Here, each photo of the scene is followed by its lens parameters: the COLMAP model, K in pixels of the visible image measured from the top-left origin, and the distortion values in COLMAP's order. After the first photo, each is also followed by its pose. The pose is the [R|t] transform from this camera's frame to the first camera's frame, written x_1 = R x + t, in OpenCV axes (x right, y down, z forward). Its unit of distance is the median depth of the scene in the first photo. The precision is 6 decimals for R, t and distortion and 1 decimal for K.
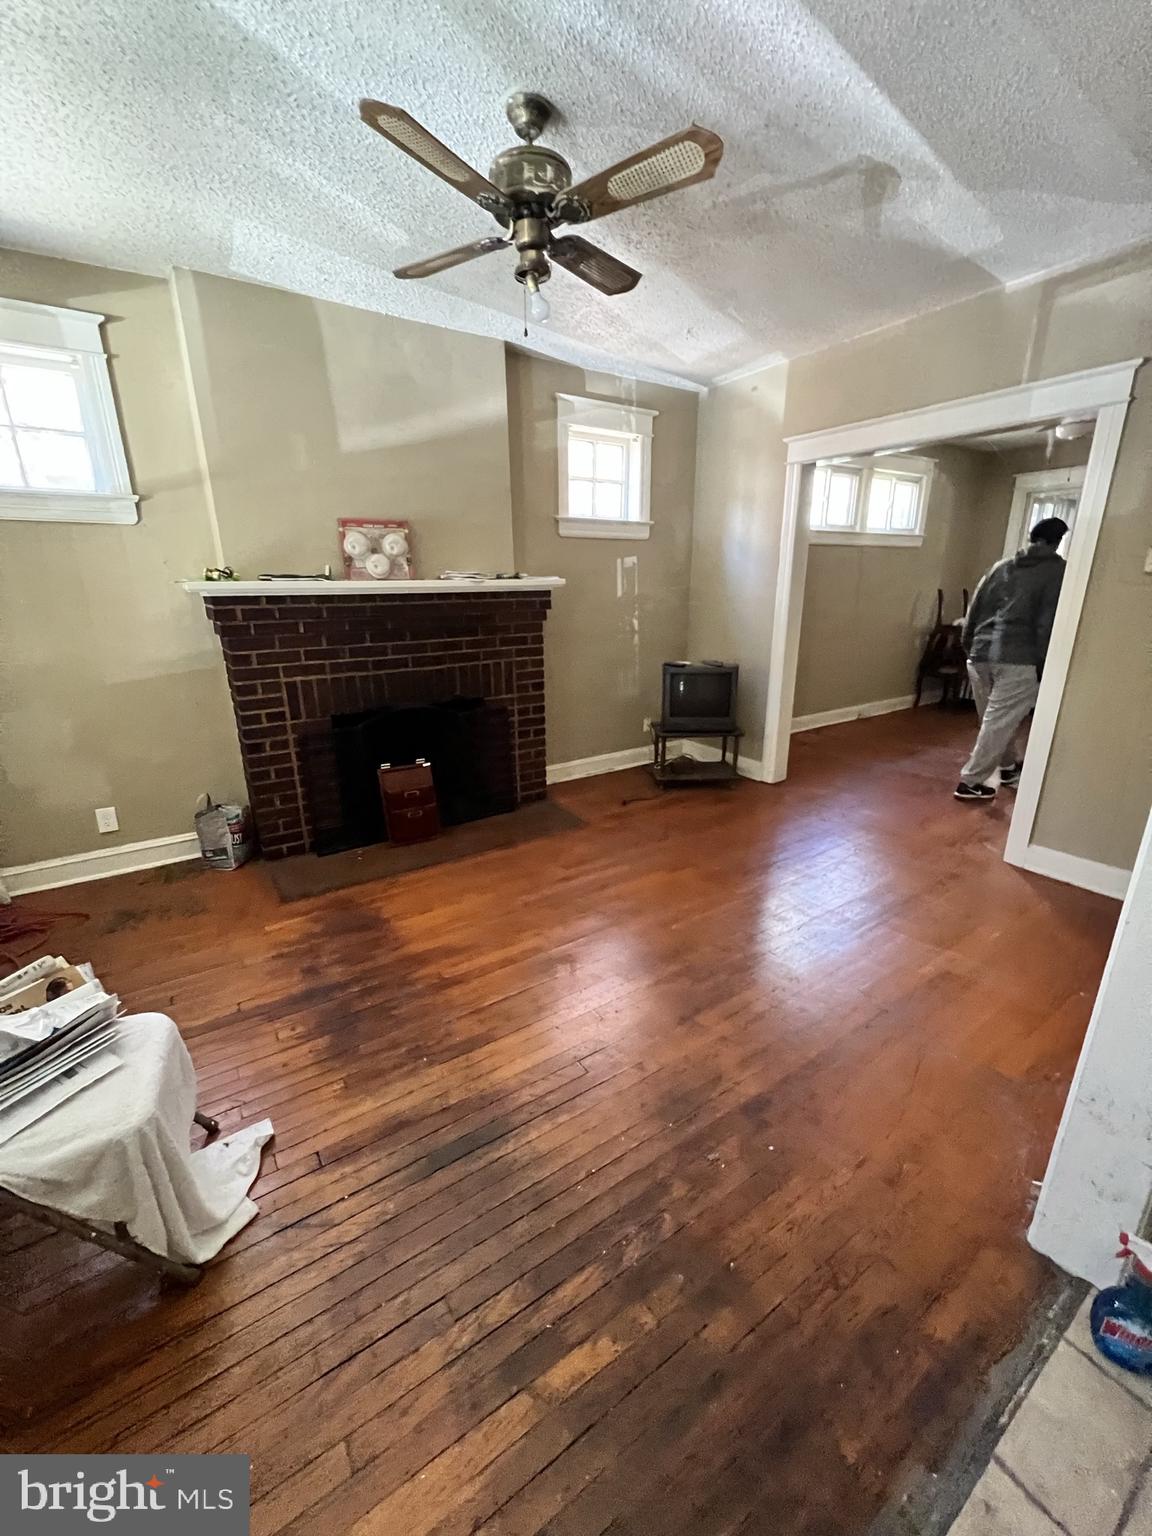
lens RADIAL K [[615.3, 0, 570.5], [0, 615.3, 768.9], [0, 0, 1]] dist [0.000798, -0.000341]
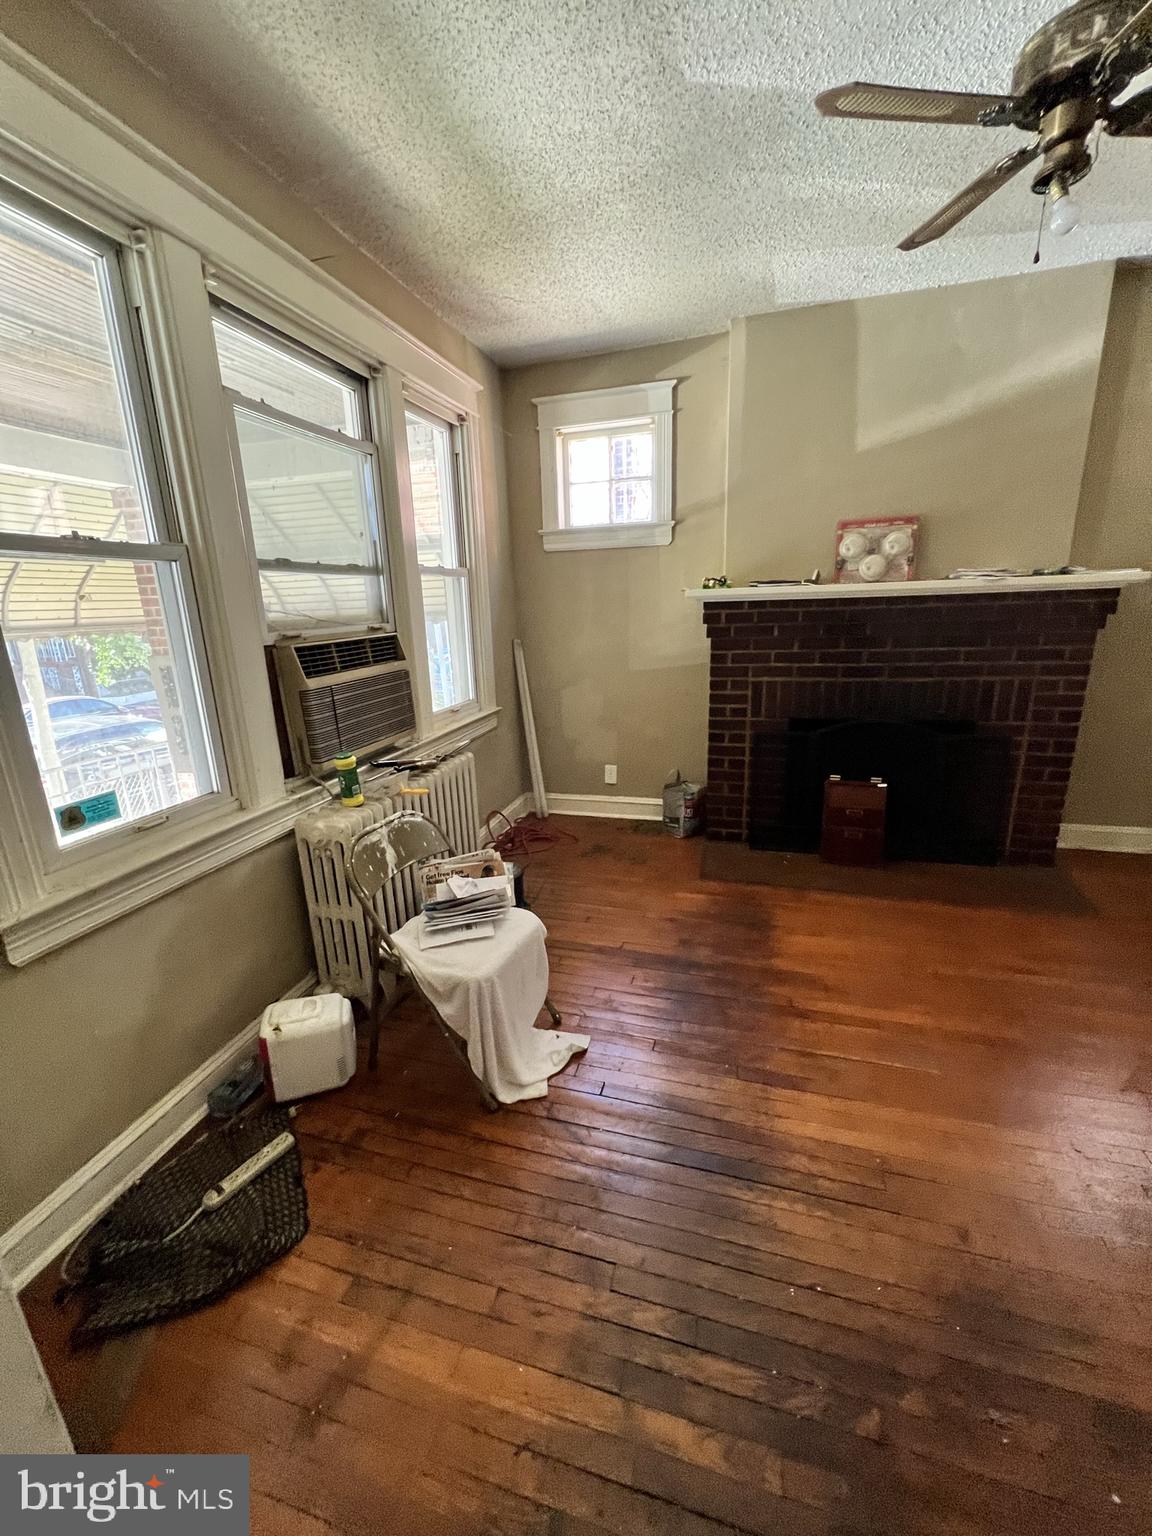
lens RADIAL K [[615.3, 0, 574.6], [0, 615.3, 768.7], [0, 0, 1]] dist [0.000798, -0.000341]
pose [[0.645515, 0.189508, -0.739863, 0.183798], [-0.193639, 0.977684, 0.081477, -0.023074], [0.738793, 0.090671, 0.667806, 0.082121]]
